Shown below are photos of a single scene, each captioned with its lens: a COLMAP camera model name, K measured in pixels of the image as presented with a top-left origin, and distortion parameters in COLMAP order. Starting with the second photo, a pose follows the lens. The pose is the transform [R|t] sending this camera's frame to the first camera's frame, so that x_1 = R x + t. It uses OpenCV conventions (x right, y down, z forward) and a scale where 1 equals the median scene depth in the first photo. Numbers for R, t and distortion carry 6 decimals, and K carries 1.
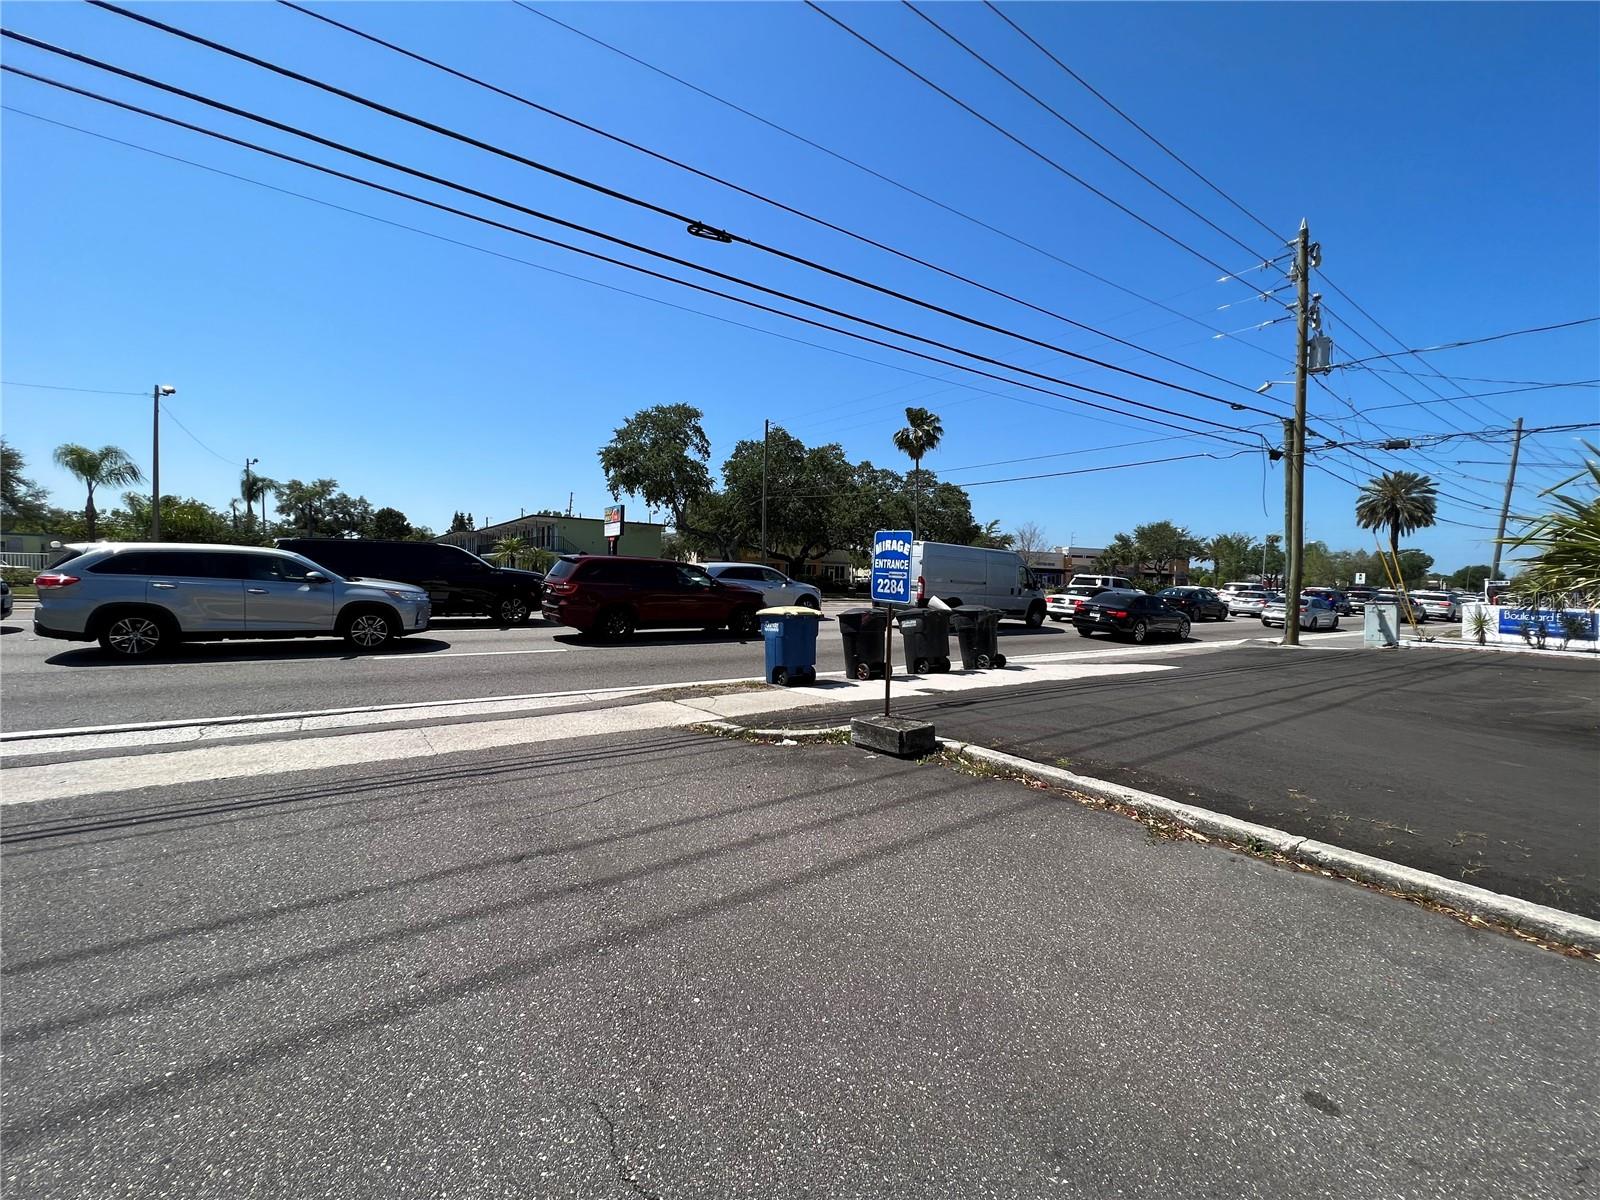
lens RADIAL K [[635.2, 0, 800.0], [0, 635.2, 600.0], [0, 0, 1]] dist [0.000496, 0.000069]
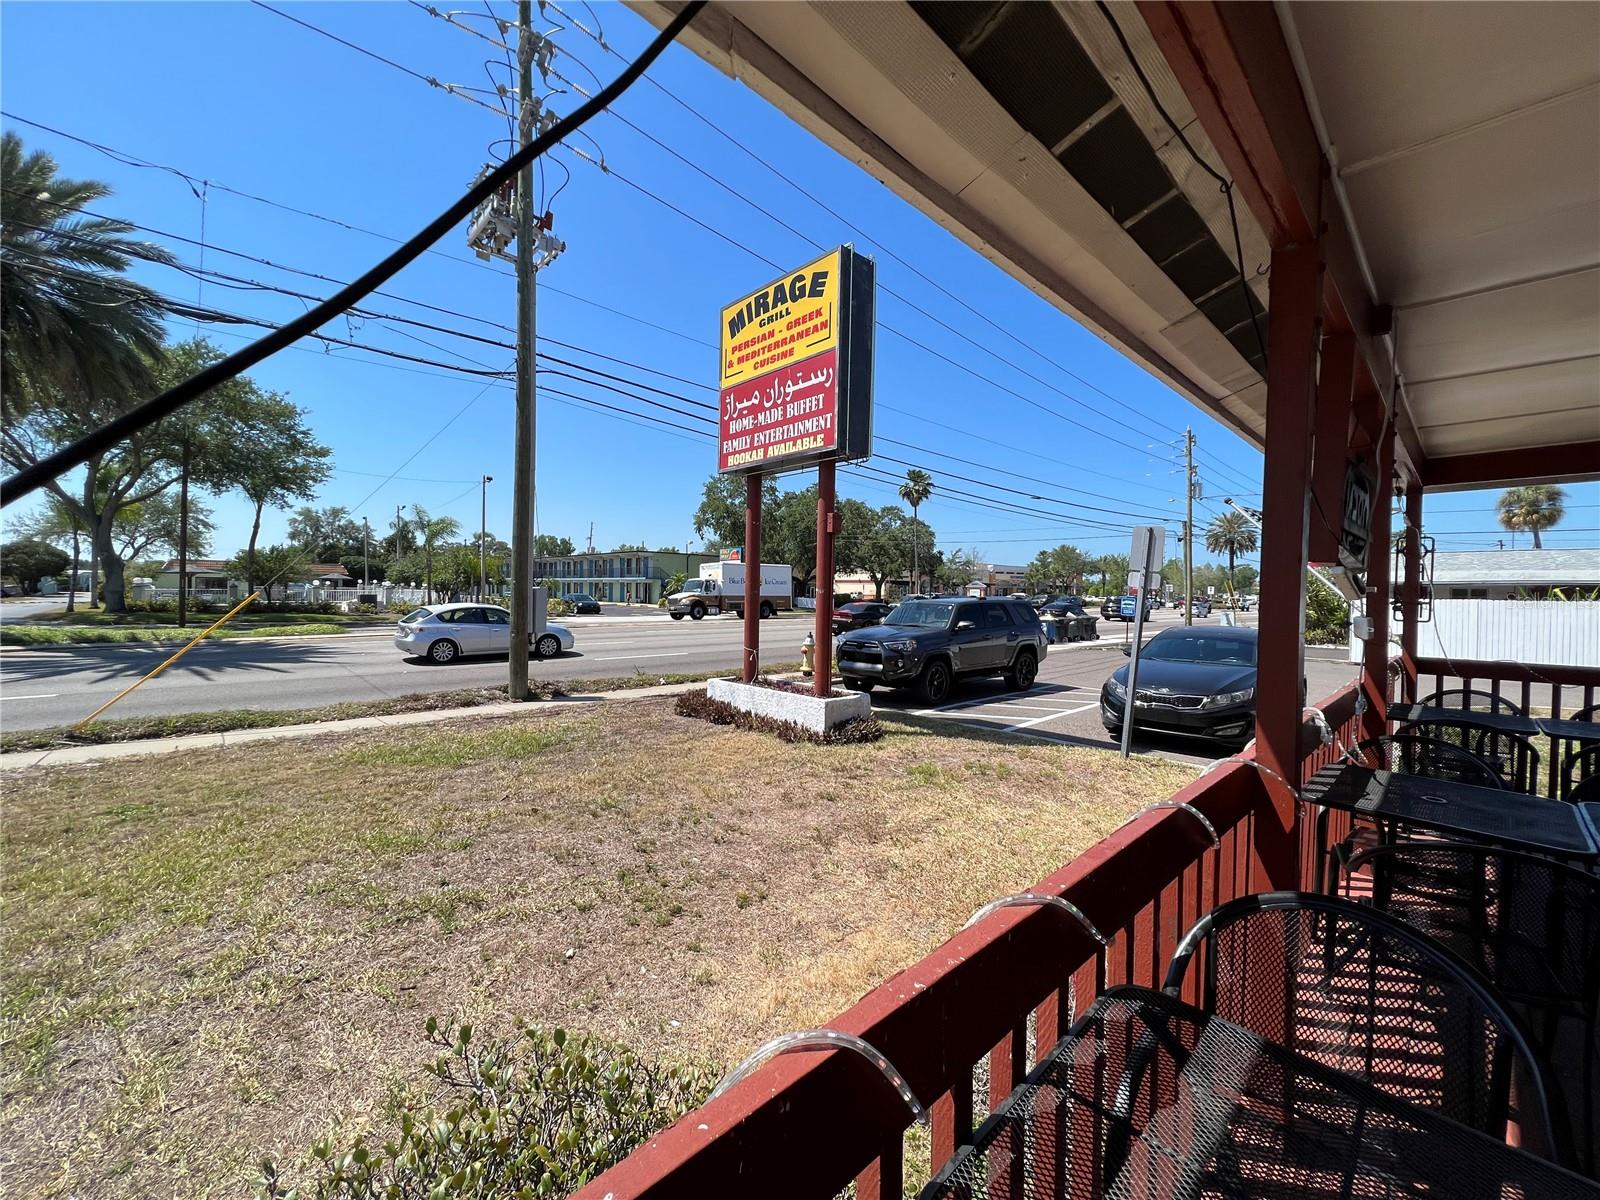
lens RADIAL K [[635.2, 0, 800.0], [0, 635.2, 600.0], [0, 0, 1]] dist [0.000496, 0.000069]
pose [[0.988064, -0.015311, 0.153283, -0.266287], [0.018099, 0.999695, -0.016810, -0.006269], [-0.152979, 0.019384, 0.988039, -0.285126]]
